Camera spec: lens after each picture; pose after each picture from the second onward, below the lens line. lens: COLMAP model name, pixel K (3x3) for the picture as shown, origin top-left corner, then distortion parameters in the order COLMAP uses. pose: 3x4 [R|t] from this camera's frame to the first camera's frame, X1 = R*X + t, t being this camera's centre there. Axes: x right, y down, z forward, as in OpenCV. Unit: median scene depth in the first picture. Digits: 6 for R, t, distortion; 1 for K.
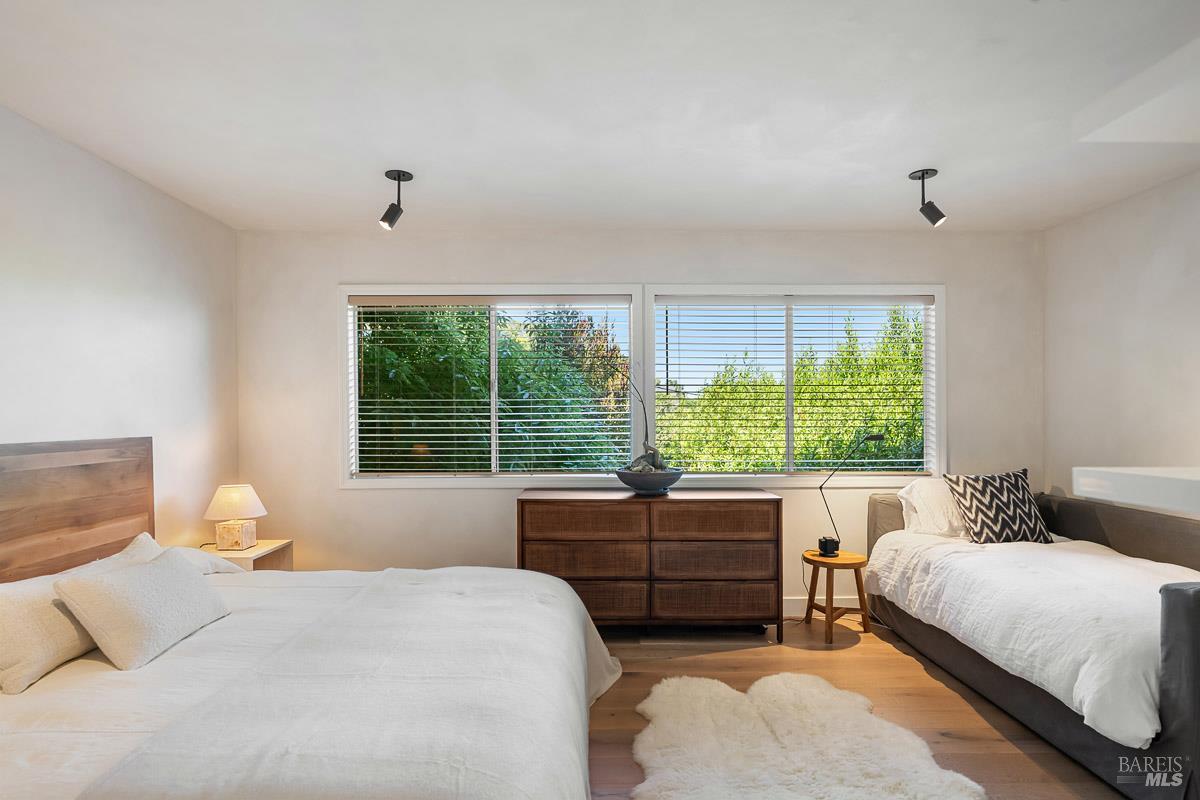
lens RADIAL K [[631.7, 0, 598.1], [0, 631.7, 420.9], [0, 0, 1]] dist [-0.015472, -0.000053]
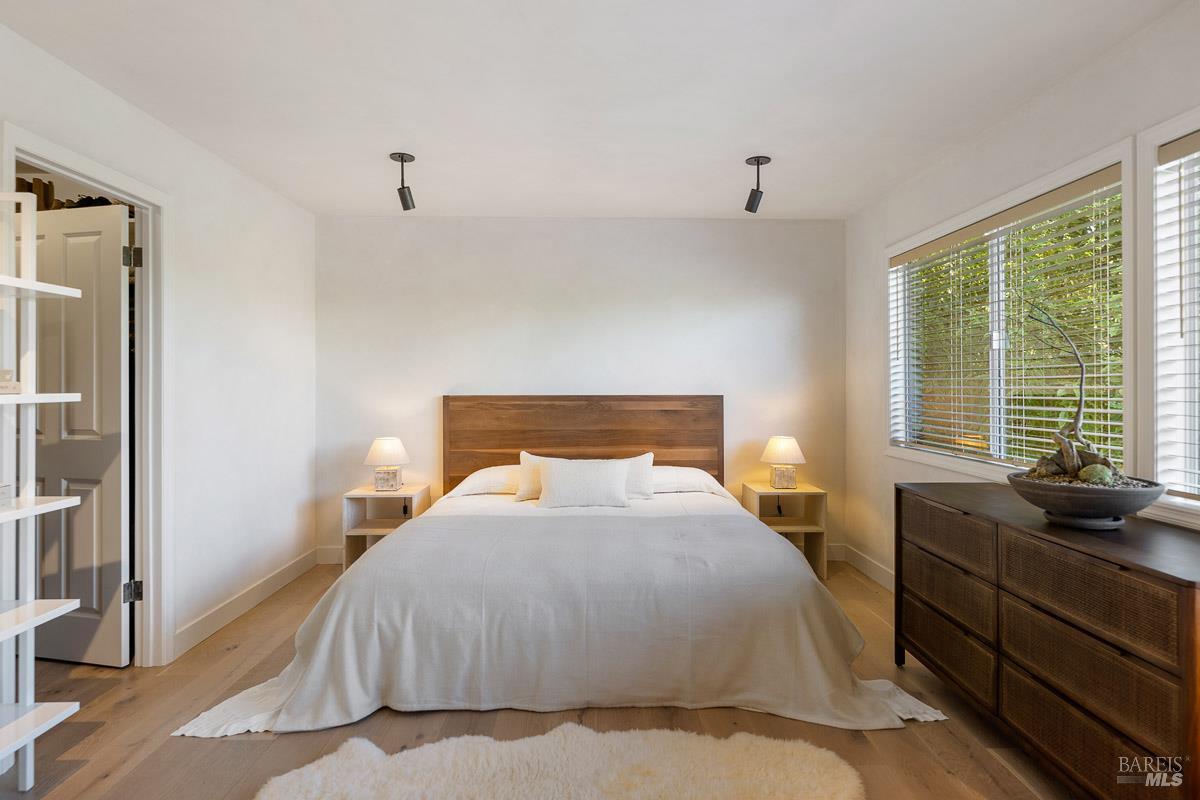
lens RADIAL K [[669.3, 0, 606.4], [0, 669.3, 386.0], [0, 0, 1]] dist [0.001675, -0.002337]
pose [[0.010134, 0.004998, -0.999936, 0.716998], [-0.012916, 0.999905, 0.004867, -0.000025], [0.999865, 0.012866, 0.010197, 0.617118]]
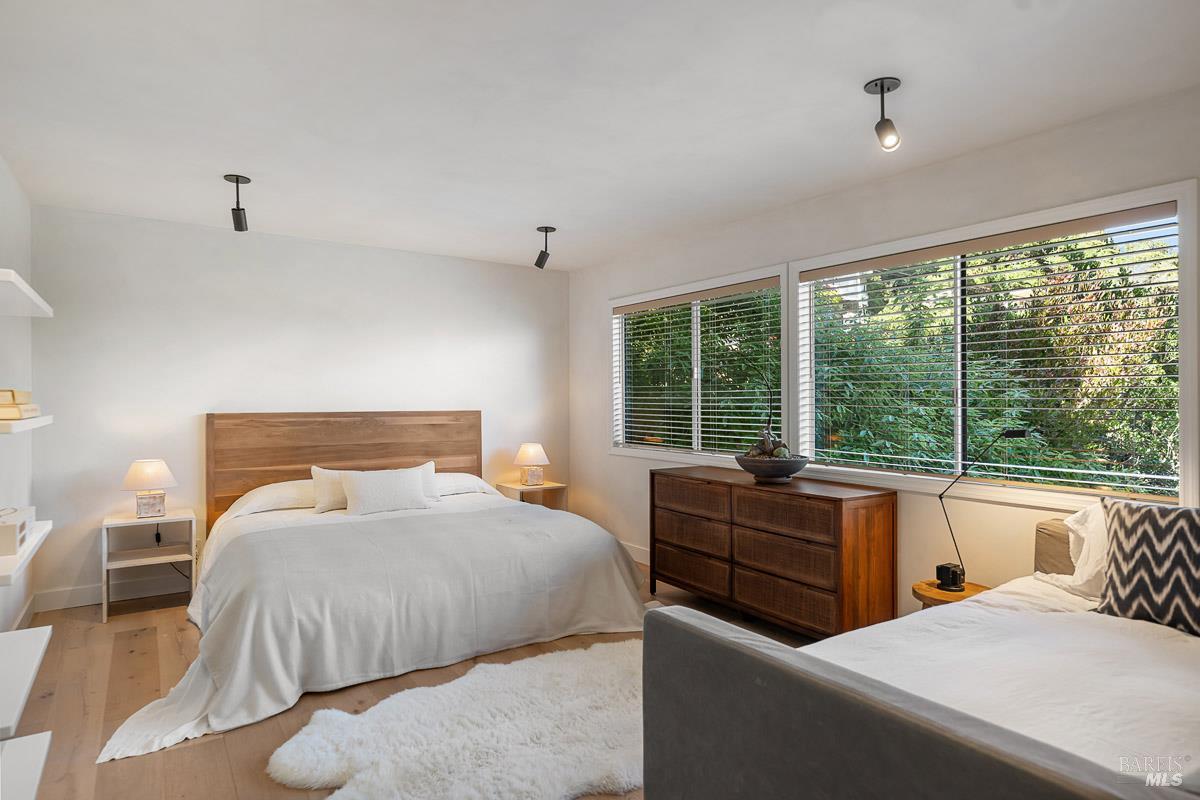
lens RADIAL K [[677.0, 0, 610.3], [0, 677.0, 398.9], [0, 0, 1]] dist [-0.003411, -0.001861]
pose [[0.554323, 0.003640, -0.832294, 0.875377], [-0.012810, 0.999909, -0.004159, -0.002592], [0.832203, 0.012967, 0.554319, 0.235711]]
